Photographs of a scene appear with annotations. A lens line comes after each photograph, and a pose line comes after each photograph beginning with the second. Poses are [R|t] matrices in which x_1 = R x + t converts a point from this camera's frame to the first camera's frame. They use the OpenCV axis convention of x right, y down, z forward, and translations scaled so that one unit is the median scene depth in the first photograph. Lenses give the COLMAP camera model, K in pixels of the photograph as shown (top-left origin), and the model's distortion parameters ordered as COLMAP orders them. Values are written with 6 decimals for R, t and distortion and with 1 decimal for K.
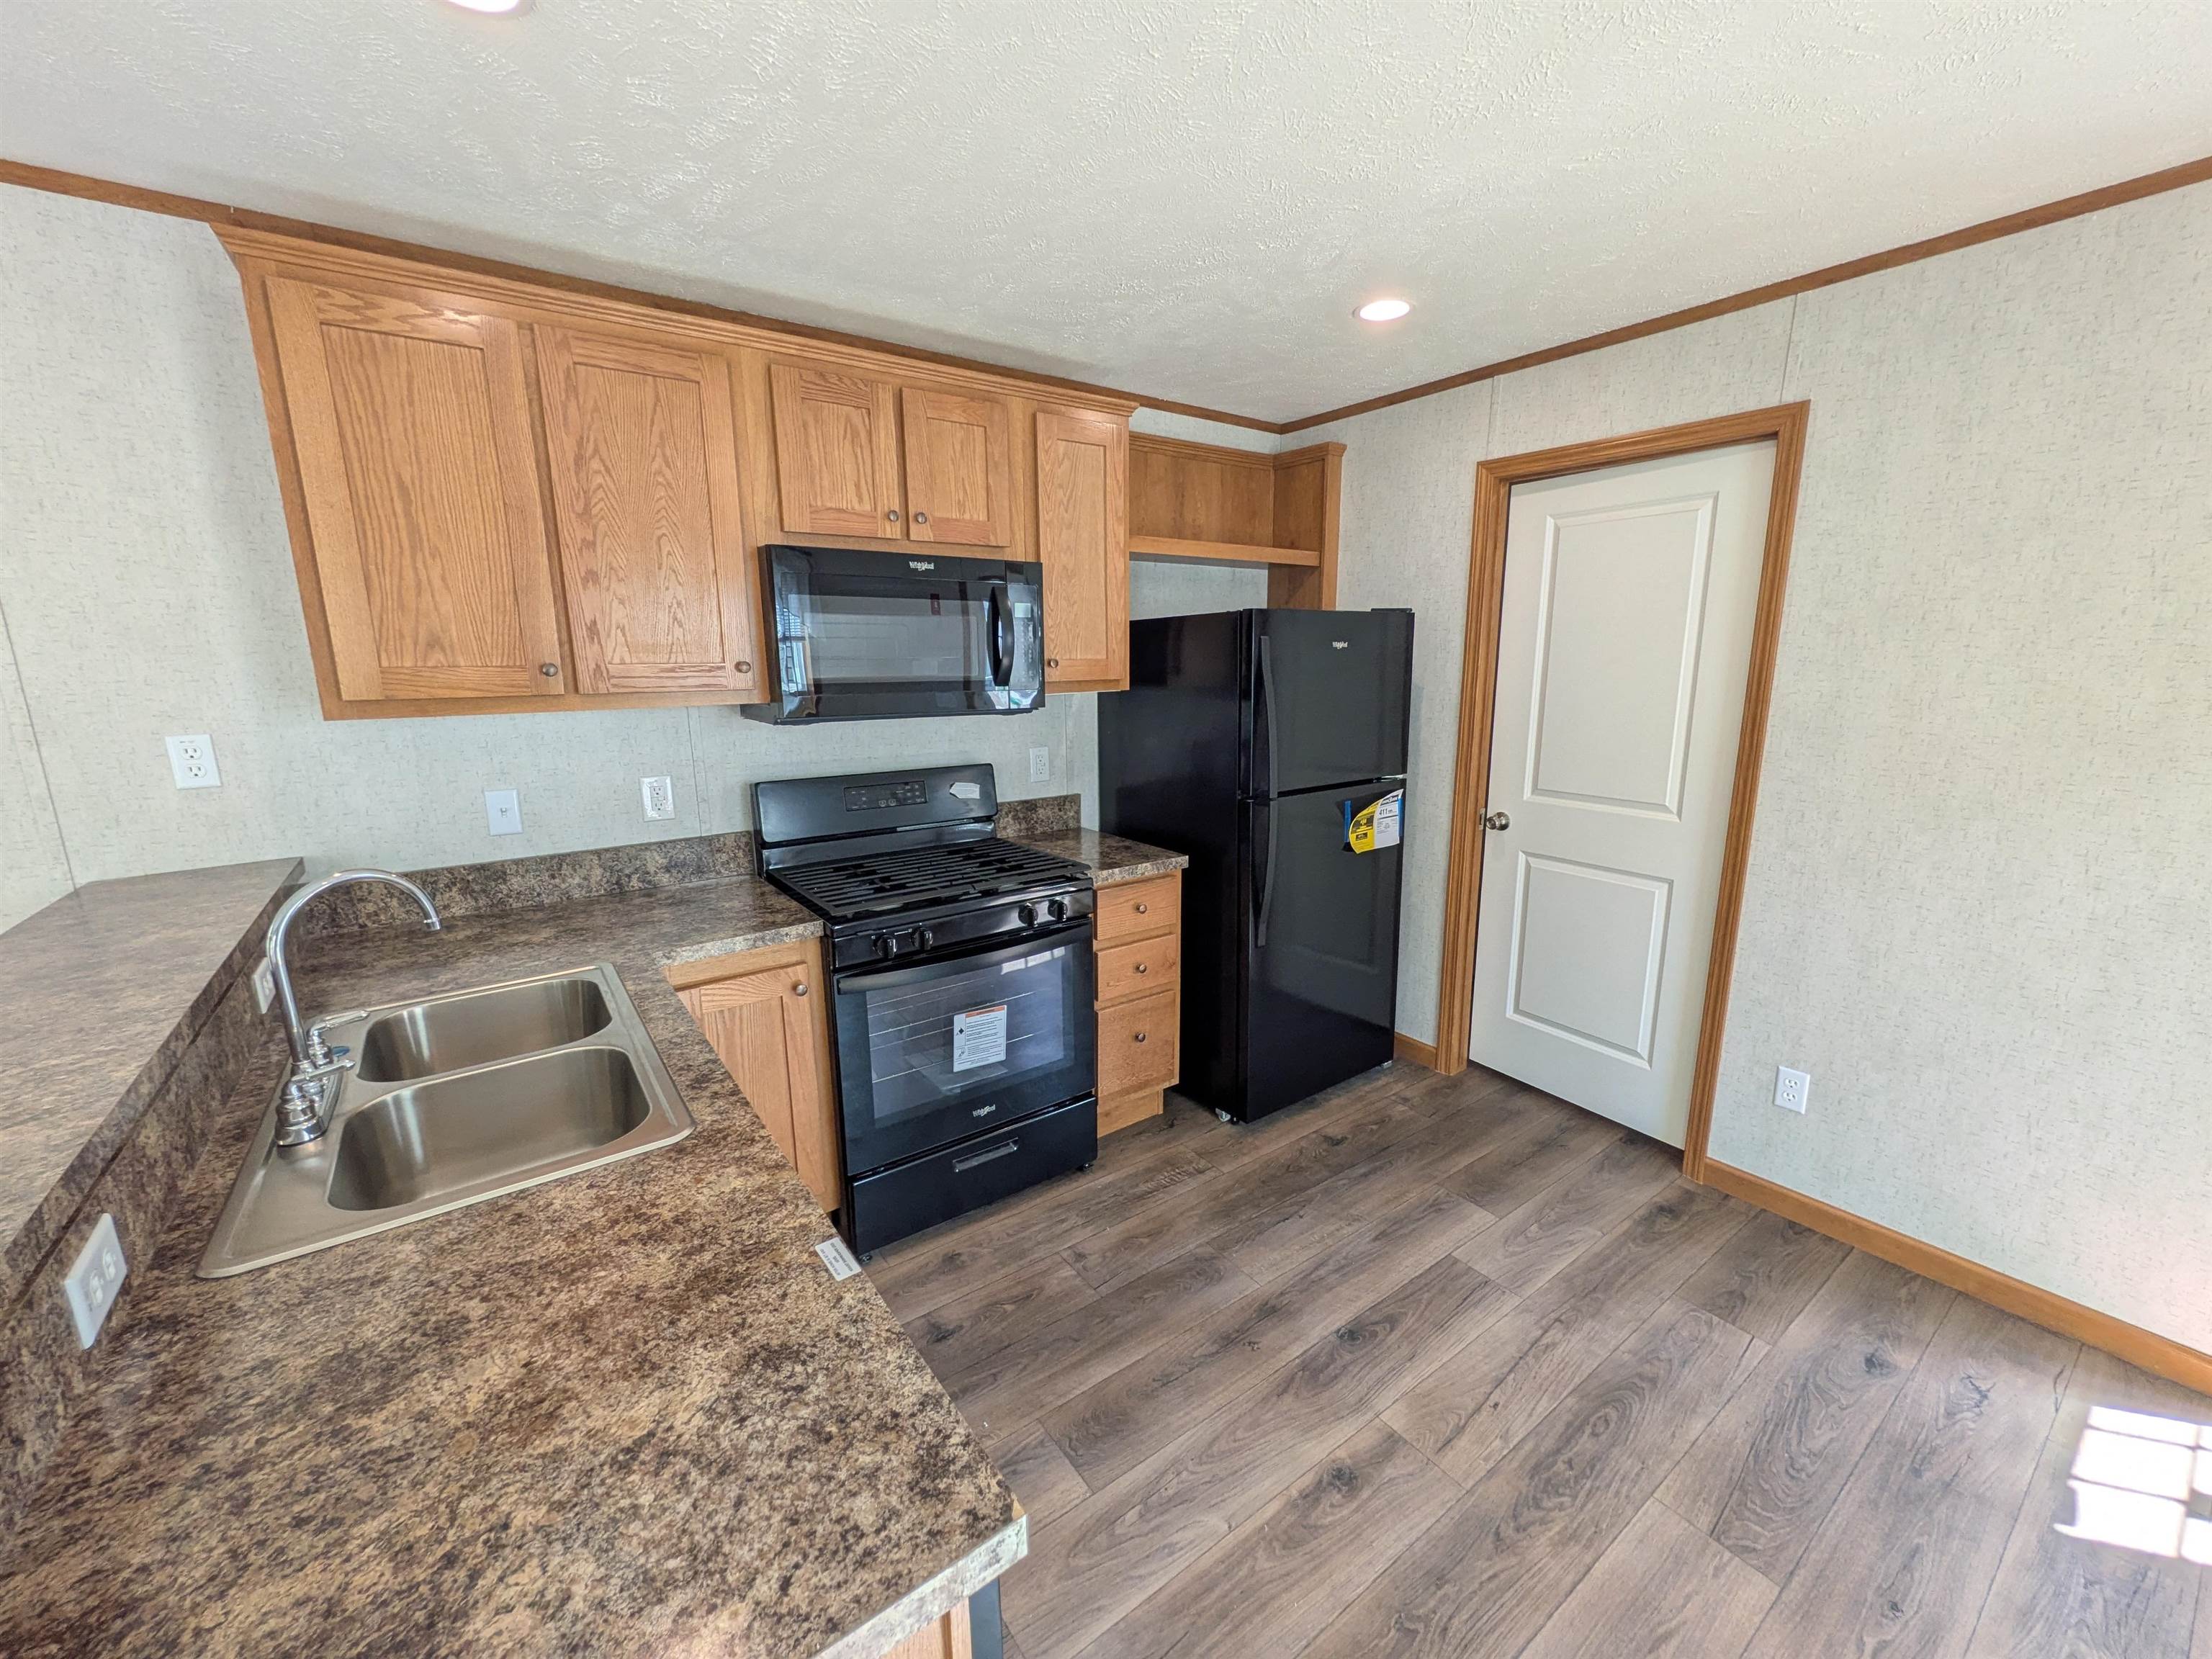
lens RADIAL K [[873.5, 0, 1104.9], [0, 873.5, 835.3], [0, 0, 1]] dist [-0.001237, 0.000057]
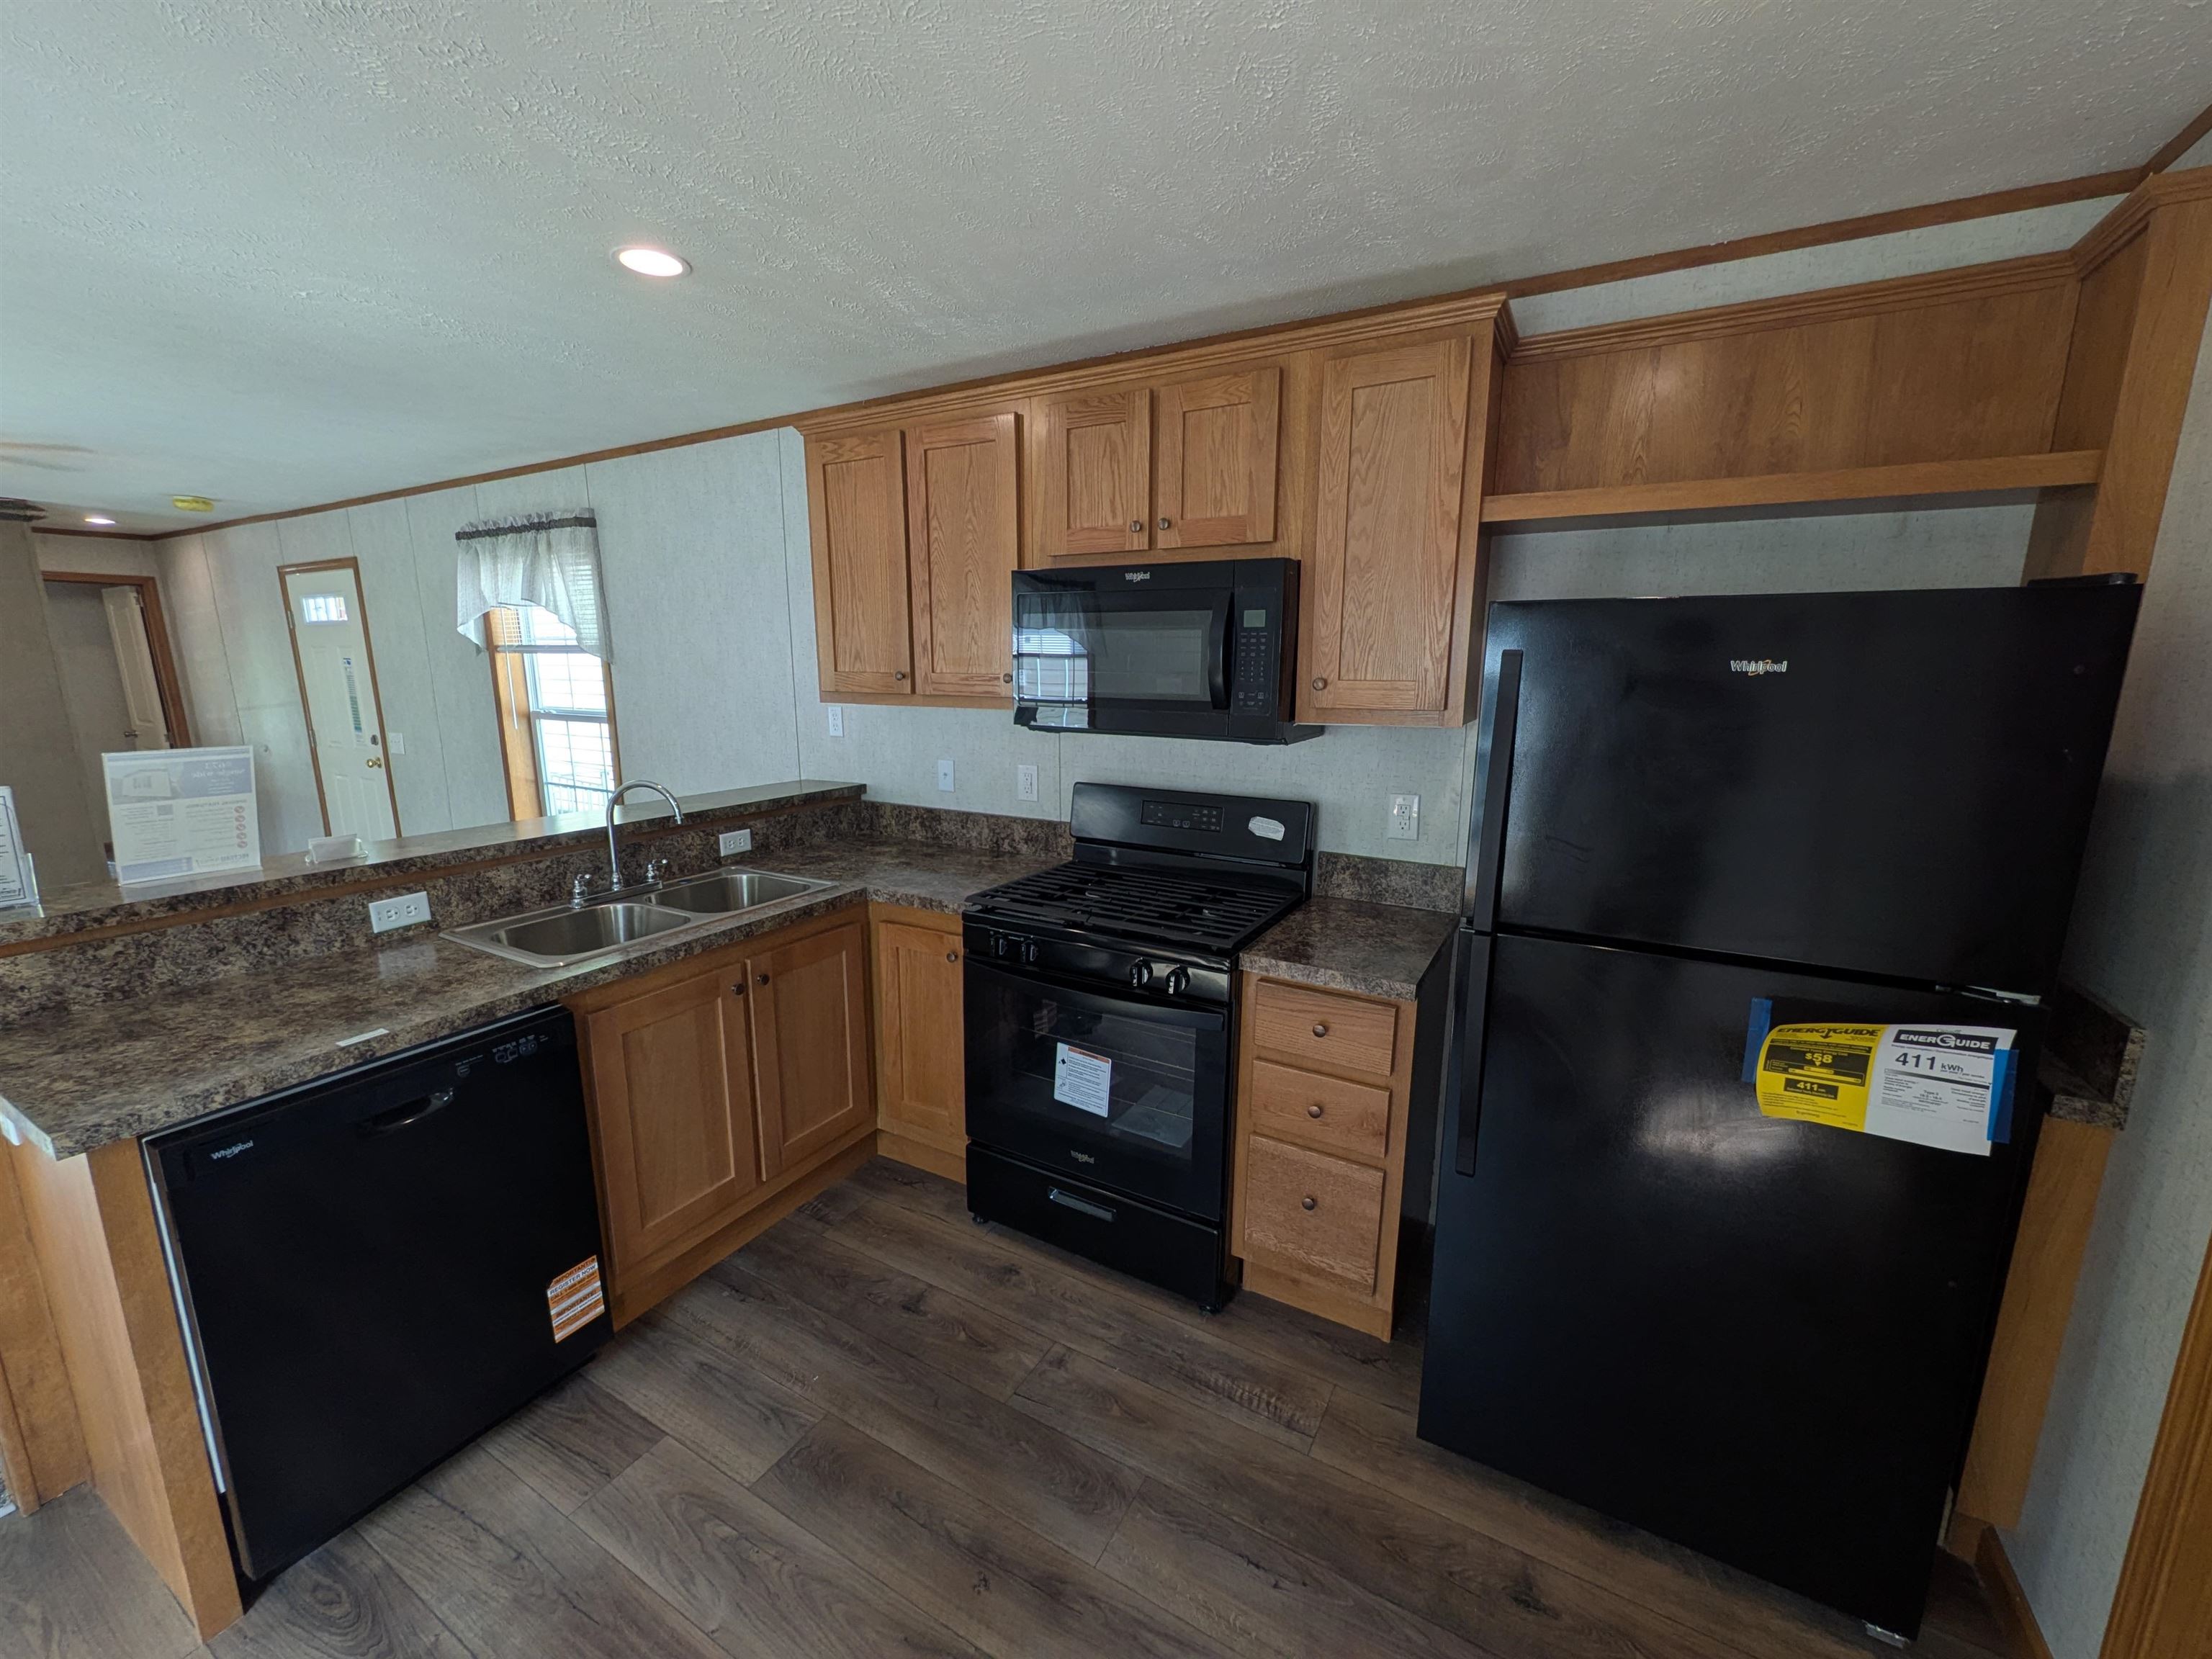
lens RADIAL K [[873.5, 0, 1102.7], [0, 873.5, 833.2], [0, 0, 1]] dist [-0.001237, 0.000057]
pose [[0.418205, 0.184934, -0.889328, 0.681216], [-0.194890, 0.974523, 0.111004, -0.139519], [0.887199, 0.126899, 0.443593, 0.598872]]
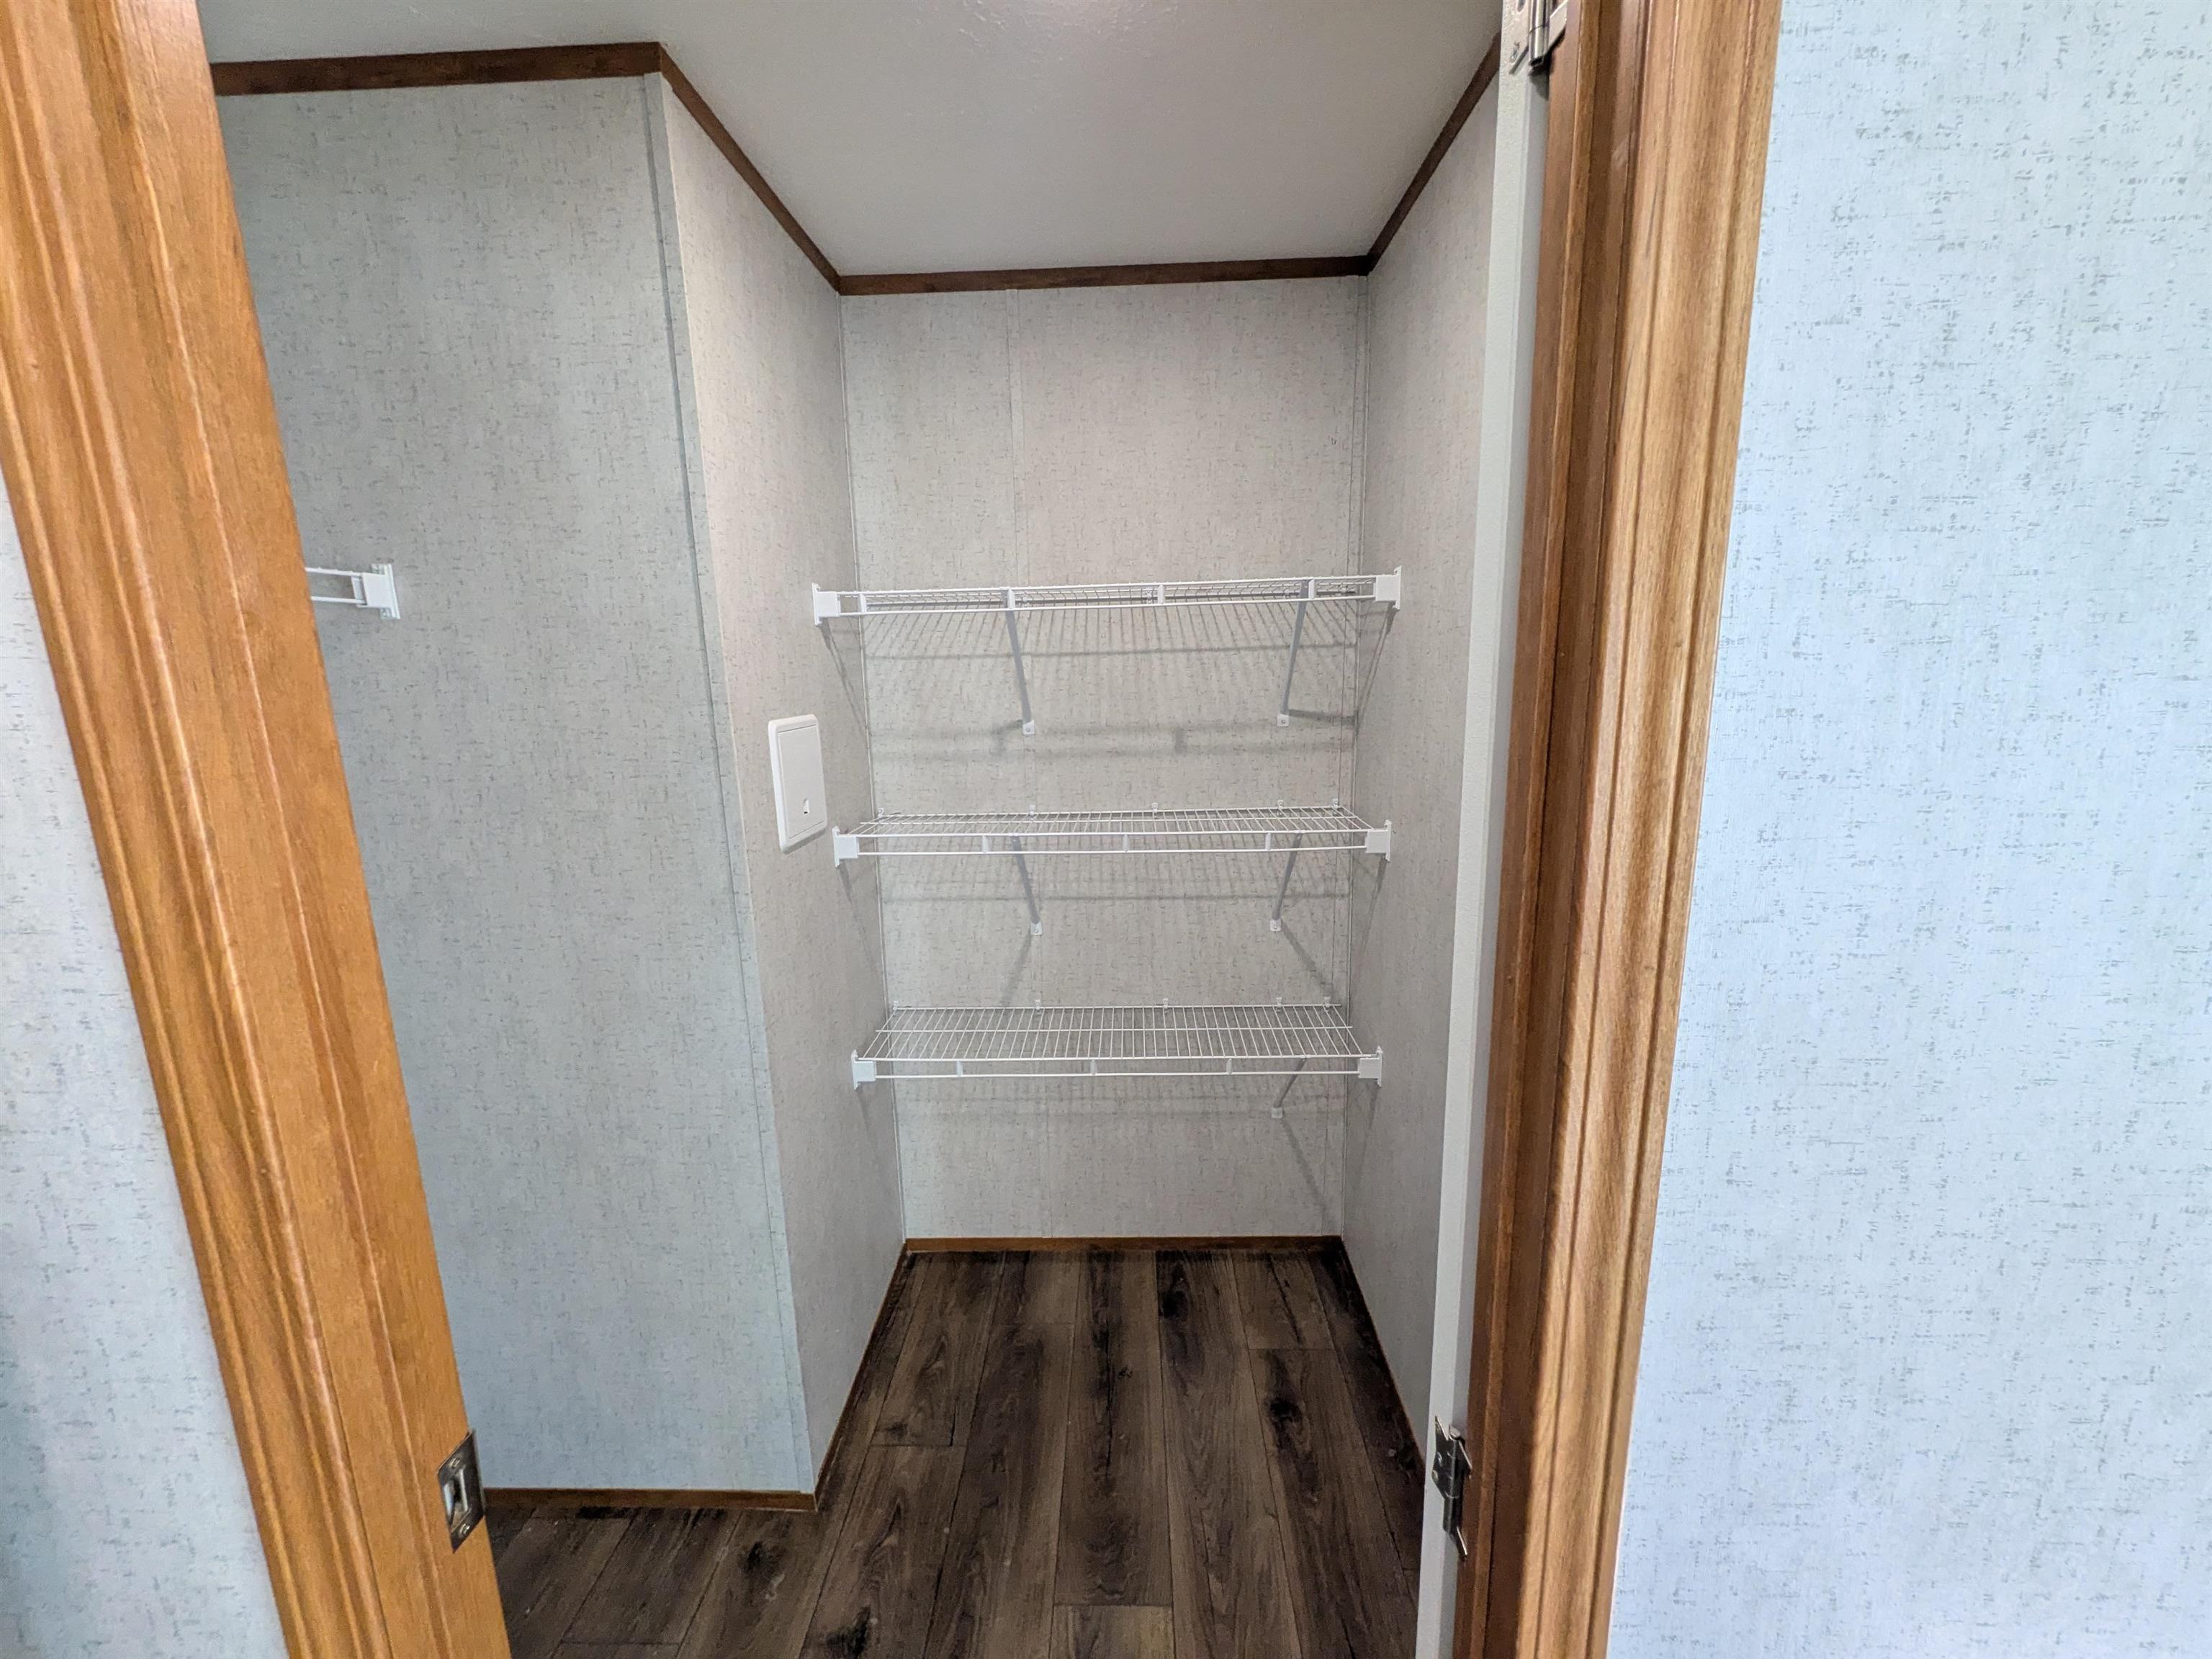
lens RADIAL K [[873.5, 0, 1104.9], [0, 873.5, 835.4], [0, 0, 1]] dist [-0.001237, 0.000057]
pose [[0.601493, -0.148424, 0.784969, -0.476600], [0.176058, 0.983059, 0.050973, -0.067486], [-0.779237, 0.107540, 0.617434, 0.298861]]
